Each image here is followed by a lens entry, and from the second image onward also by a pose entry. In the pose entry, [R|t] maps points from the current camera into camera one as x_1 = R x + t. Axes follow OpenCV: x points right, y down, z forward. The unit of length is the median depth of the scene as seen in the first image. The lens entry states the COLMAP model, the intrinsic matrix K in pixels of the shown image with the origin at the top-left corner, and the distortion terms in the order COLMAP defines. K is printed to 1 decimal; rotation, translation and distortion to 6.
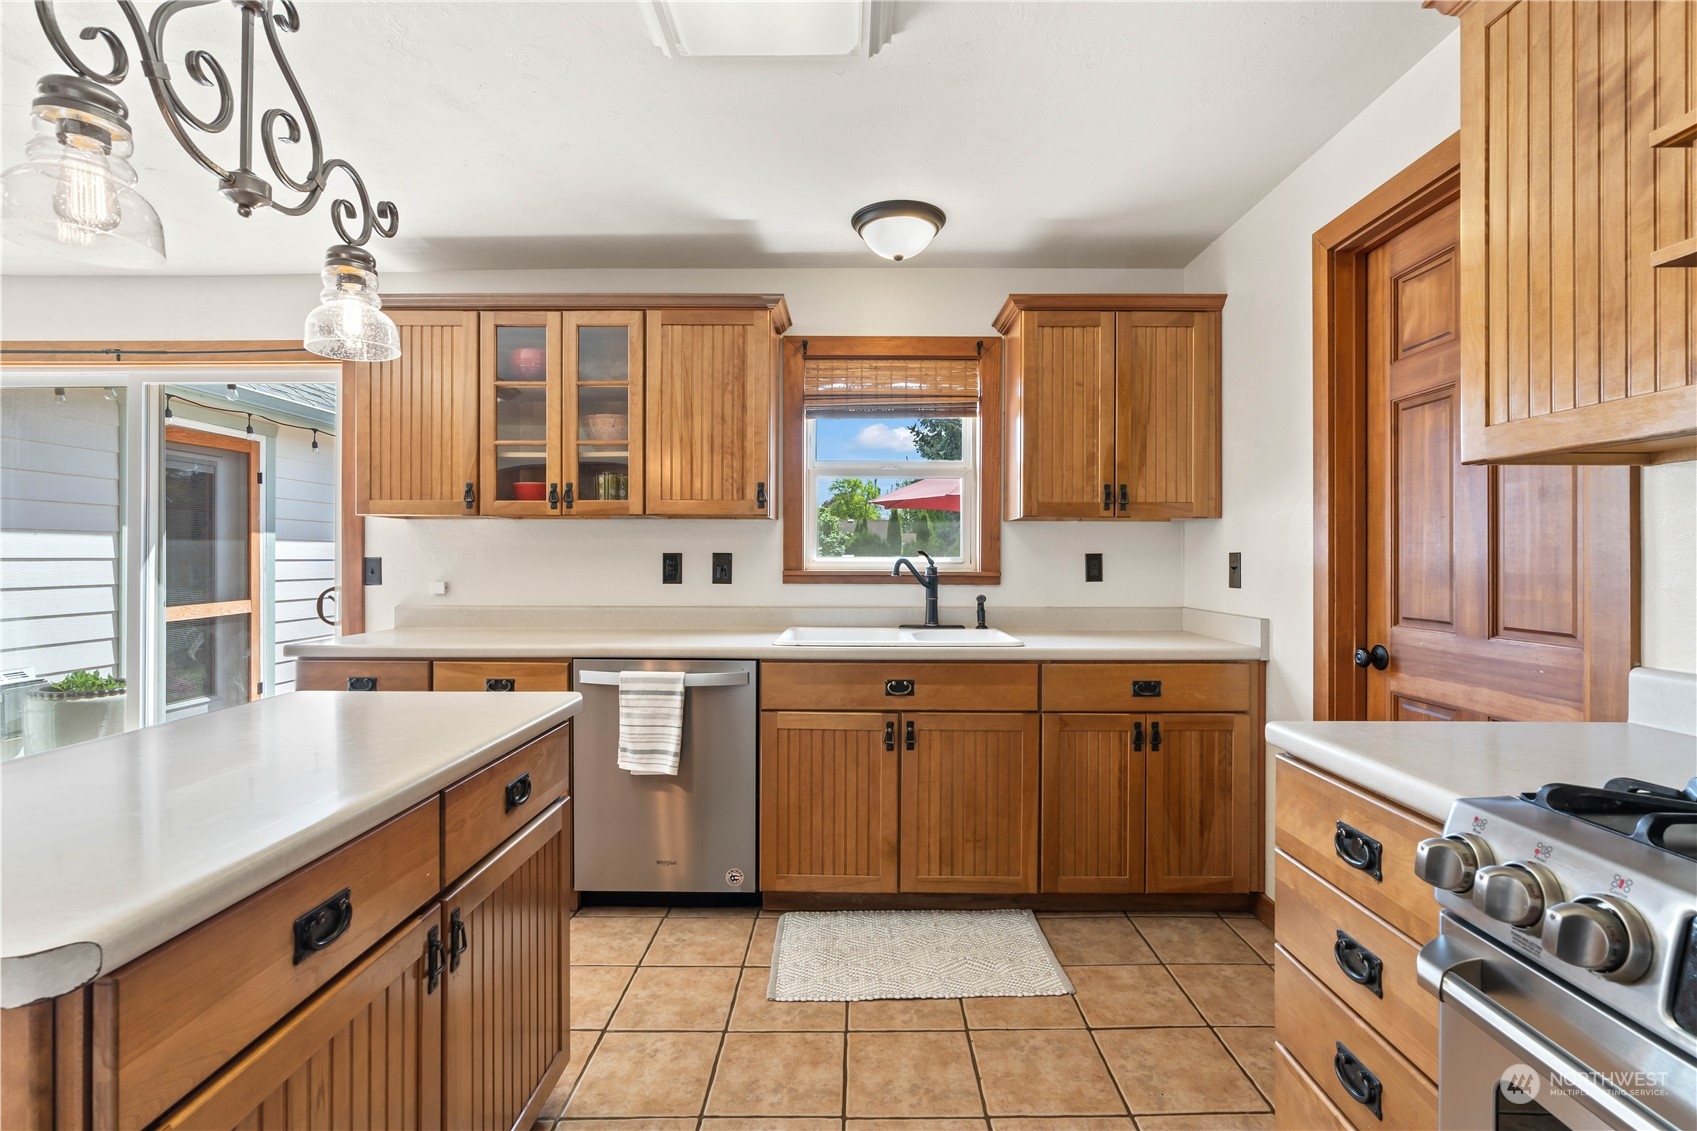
lens RADIAL K [[780.3, 0, 859.5], [0, 780.3, 557.9], [0, 0, 1]] dist [0.000376, 0.000869]
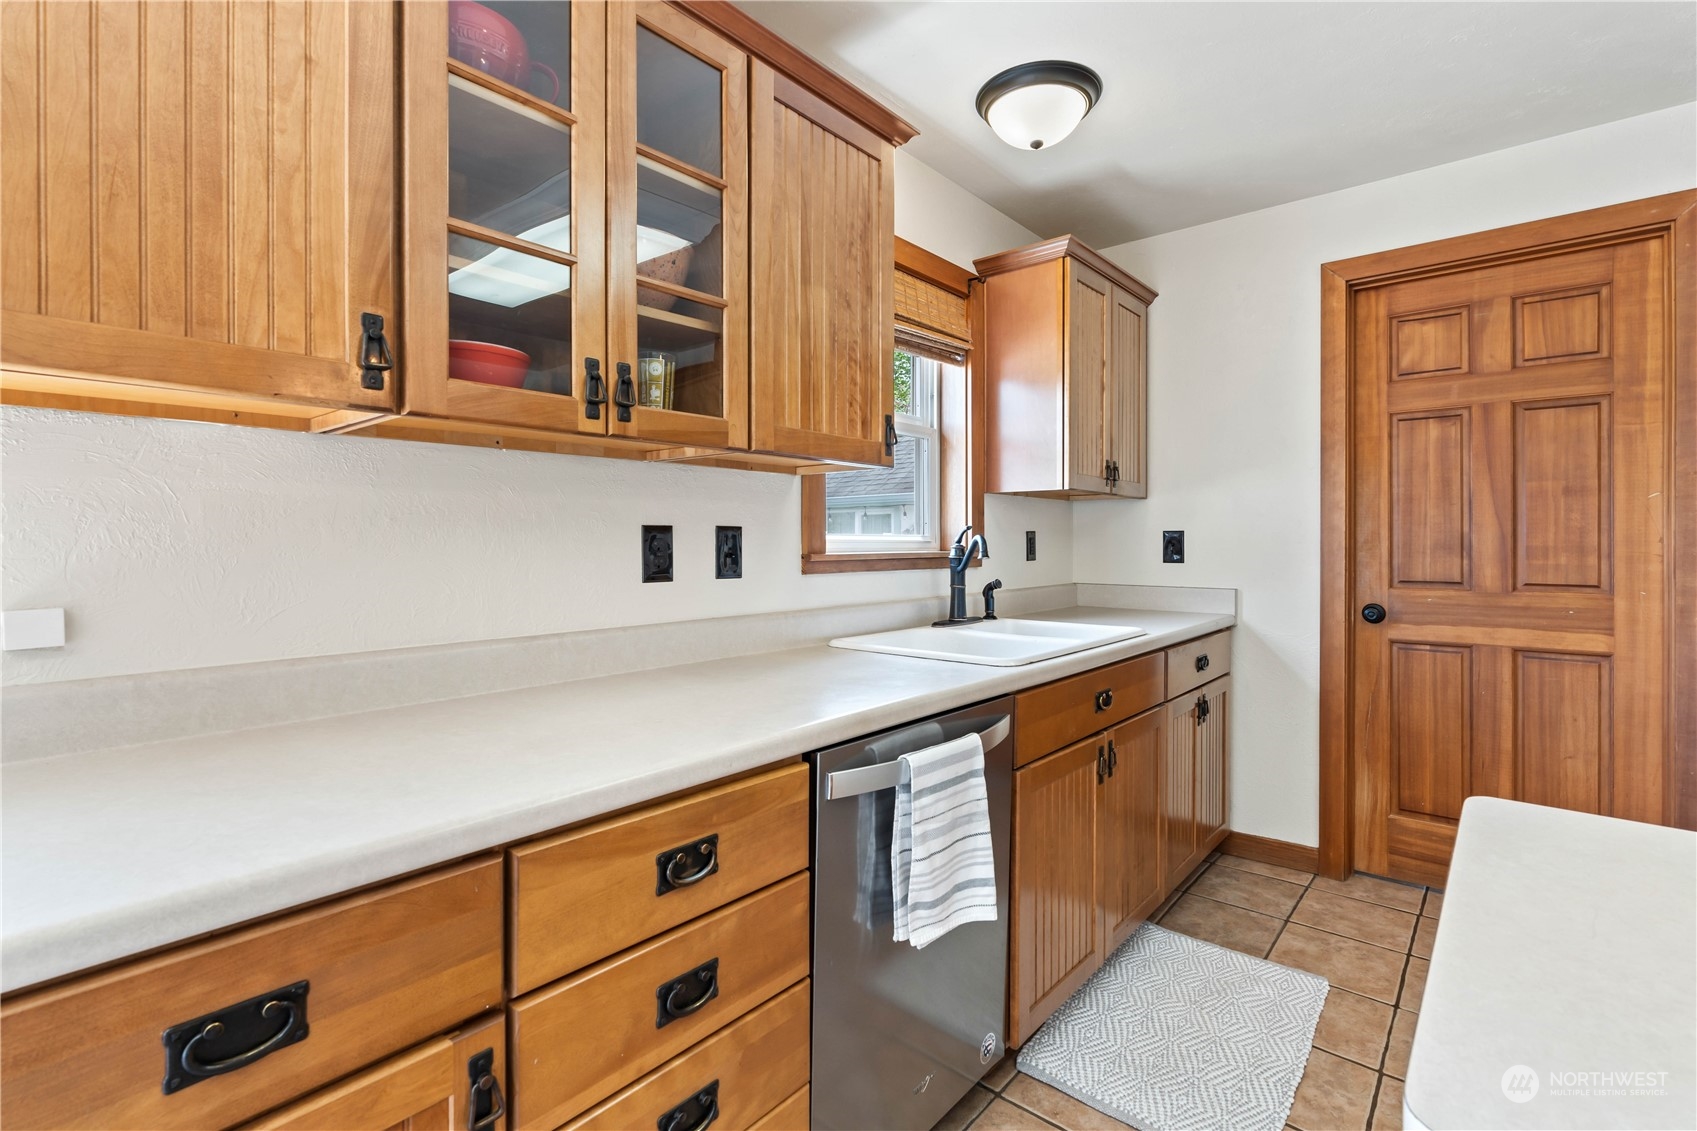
lens RADIAL K [[779.9, 0, 853.8], [0, 779.9, 545.1], [0, 0, 1]] dist [-0.002080, 0.000725]
pose [[0.645726, -0.007315, 0.763534, -0.627044], [0.000507, 0.999958, 0.009151, 0.002968], [-0.763569, -0.005522, 0.645703, 0.613050]]
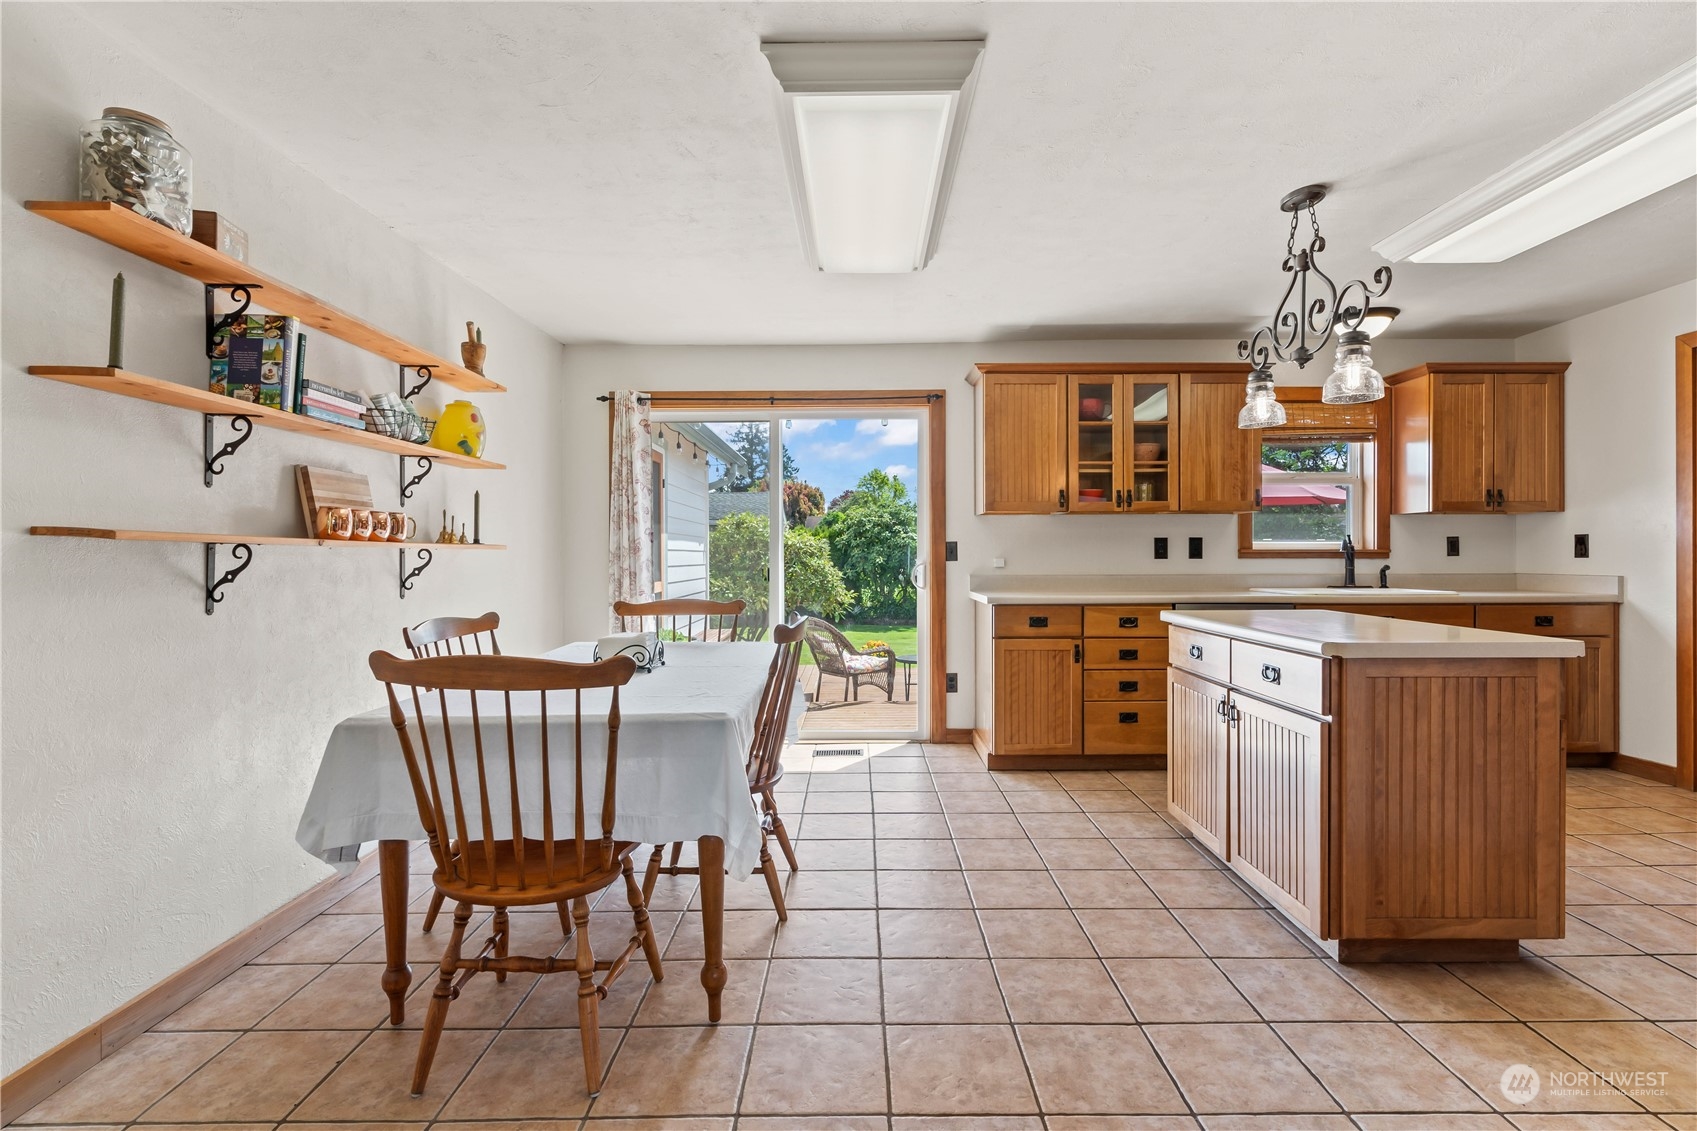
lens RADIAL K [[788.2, 0, 860.1], [0, 788.2, 560.0], [0, 0, 1]] dist [-0.001937, -0.000009]
pose [[0.999978, -0.004745, 0.004587, -0.892394], [0.004716, 0.999968, 0.006473, 0.025540], [-0.004618, -0.006451, 0.999969, -0.500905]]
